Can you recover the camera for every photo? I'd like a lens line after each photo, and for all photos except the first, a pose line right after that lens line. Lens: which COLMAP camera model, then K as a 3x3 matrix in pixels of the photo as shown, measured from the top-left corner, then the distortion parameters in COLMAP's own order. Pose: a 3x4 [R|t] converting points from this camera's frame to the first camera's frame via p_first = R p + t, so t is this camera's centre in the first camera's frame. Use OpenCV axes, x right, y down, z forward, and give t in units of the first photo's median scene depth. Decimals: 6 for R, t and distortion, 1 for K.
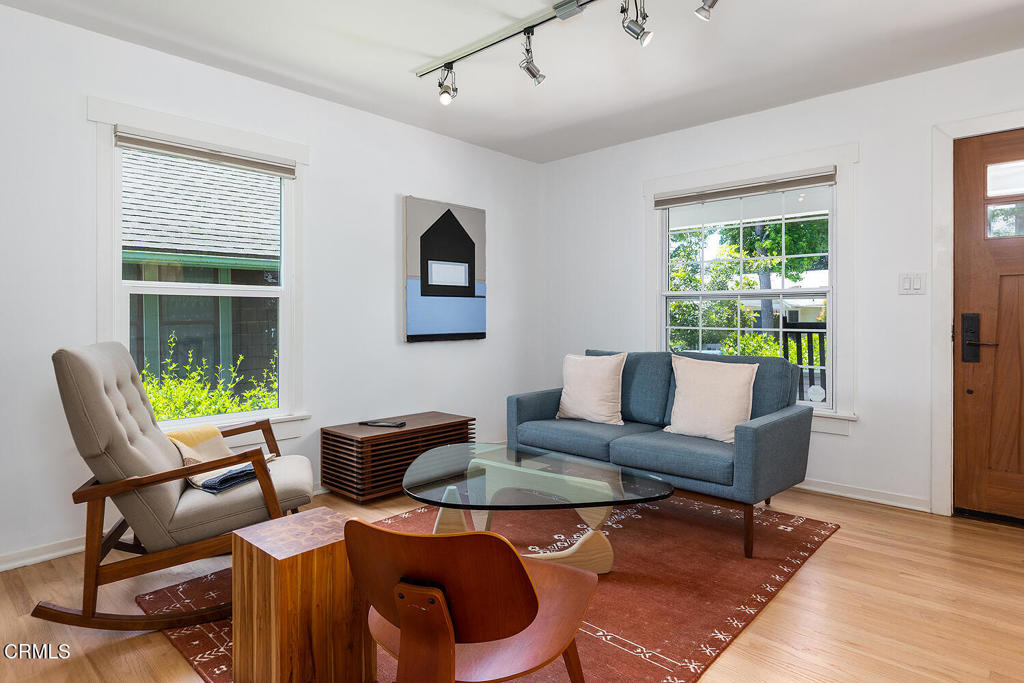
lens RADIAL K [[579.6, 0, 512.1], [0, 579.6, 315.7], [0, 0, 1]] dist [0.000628, -0.000626]
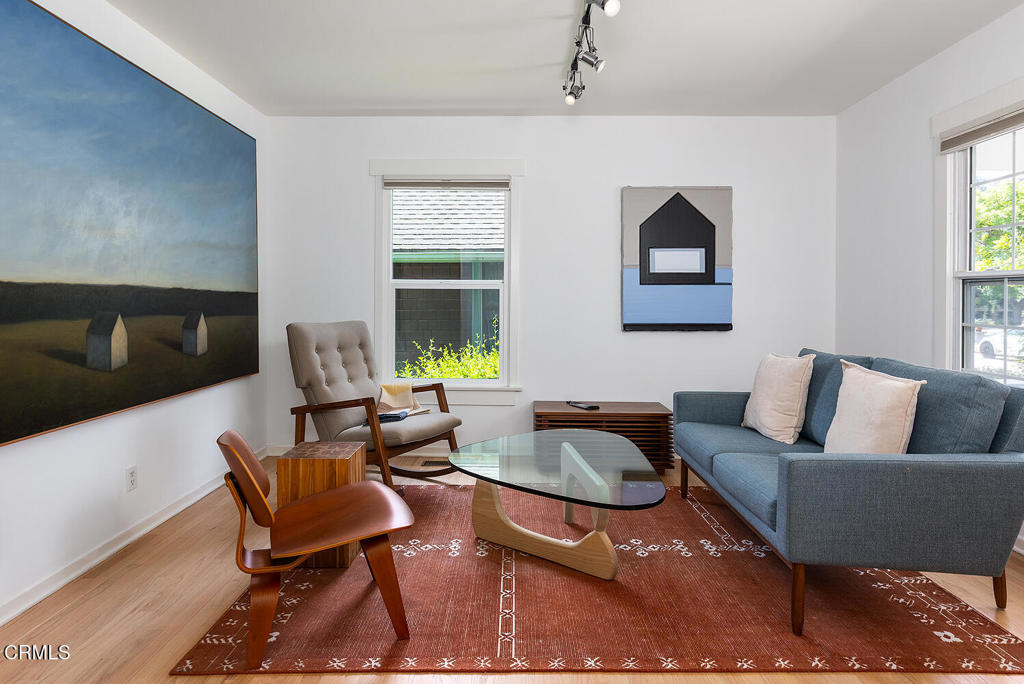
lens RADIAL K [[610.3, 0, 510.4], [0, 610.3, 303.8], [0, 0, 1]] dist [0.000885, -0.000594]
pose [[0.671113, 0.007791, -0.741315, 0.489155], [-0.004089, 0.999968, 0.006808, -0.007777], [0.741344, -0.001538, 0.671123, 0.132704]]
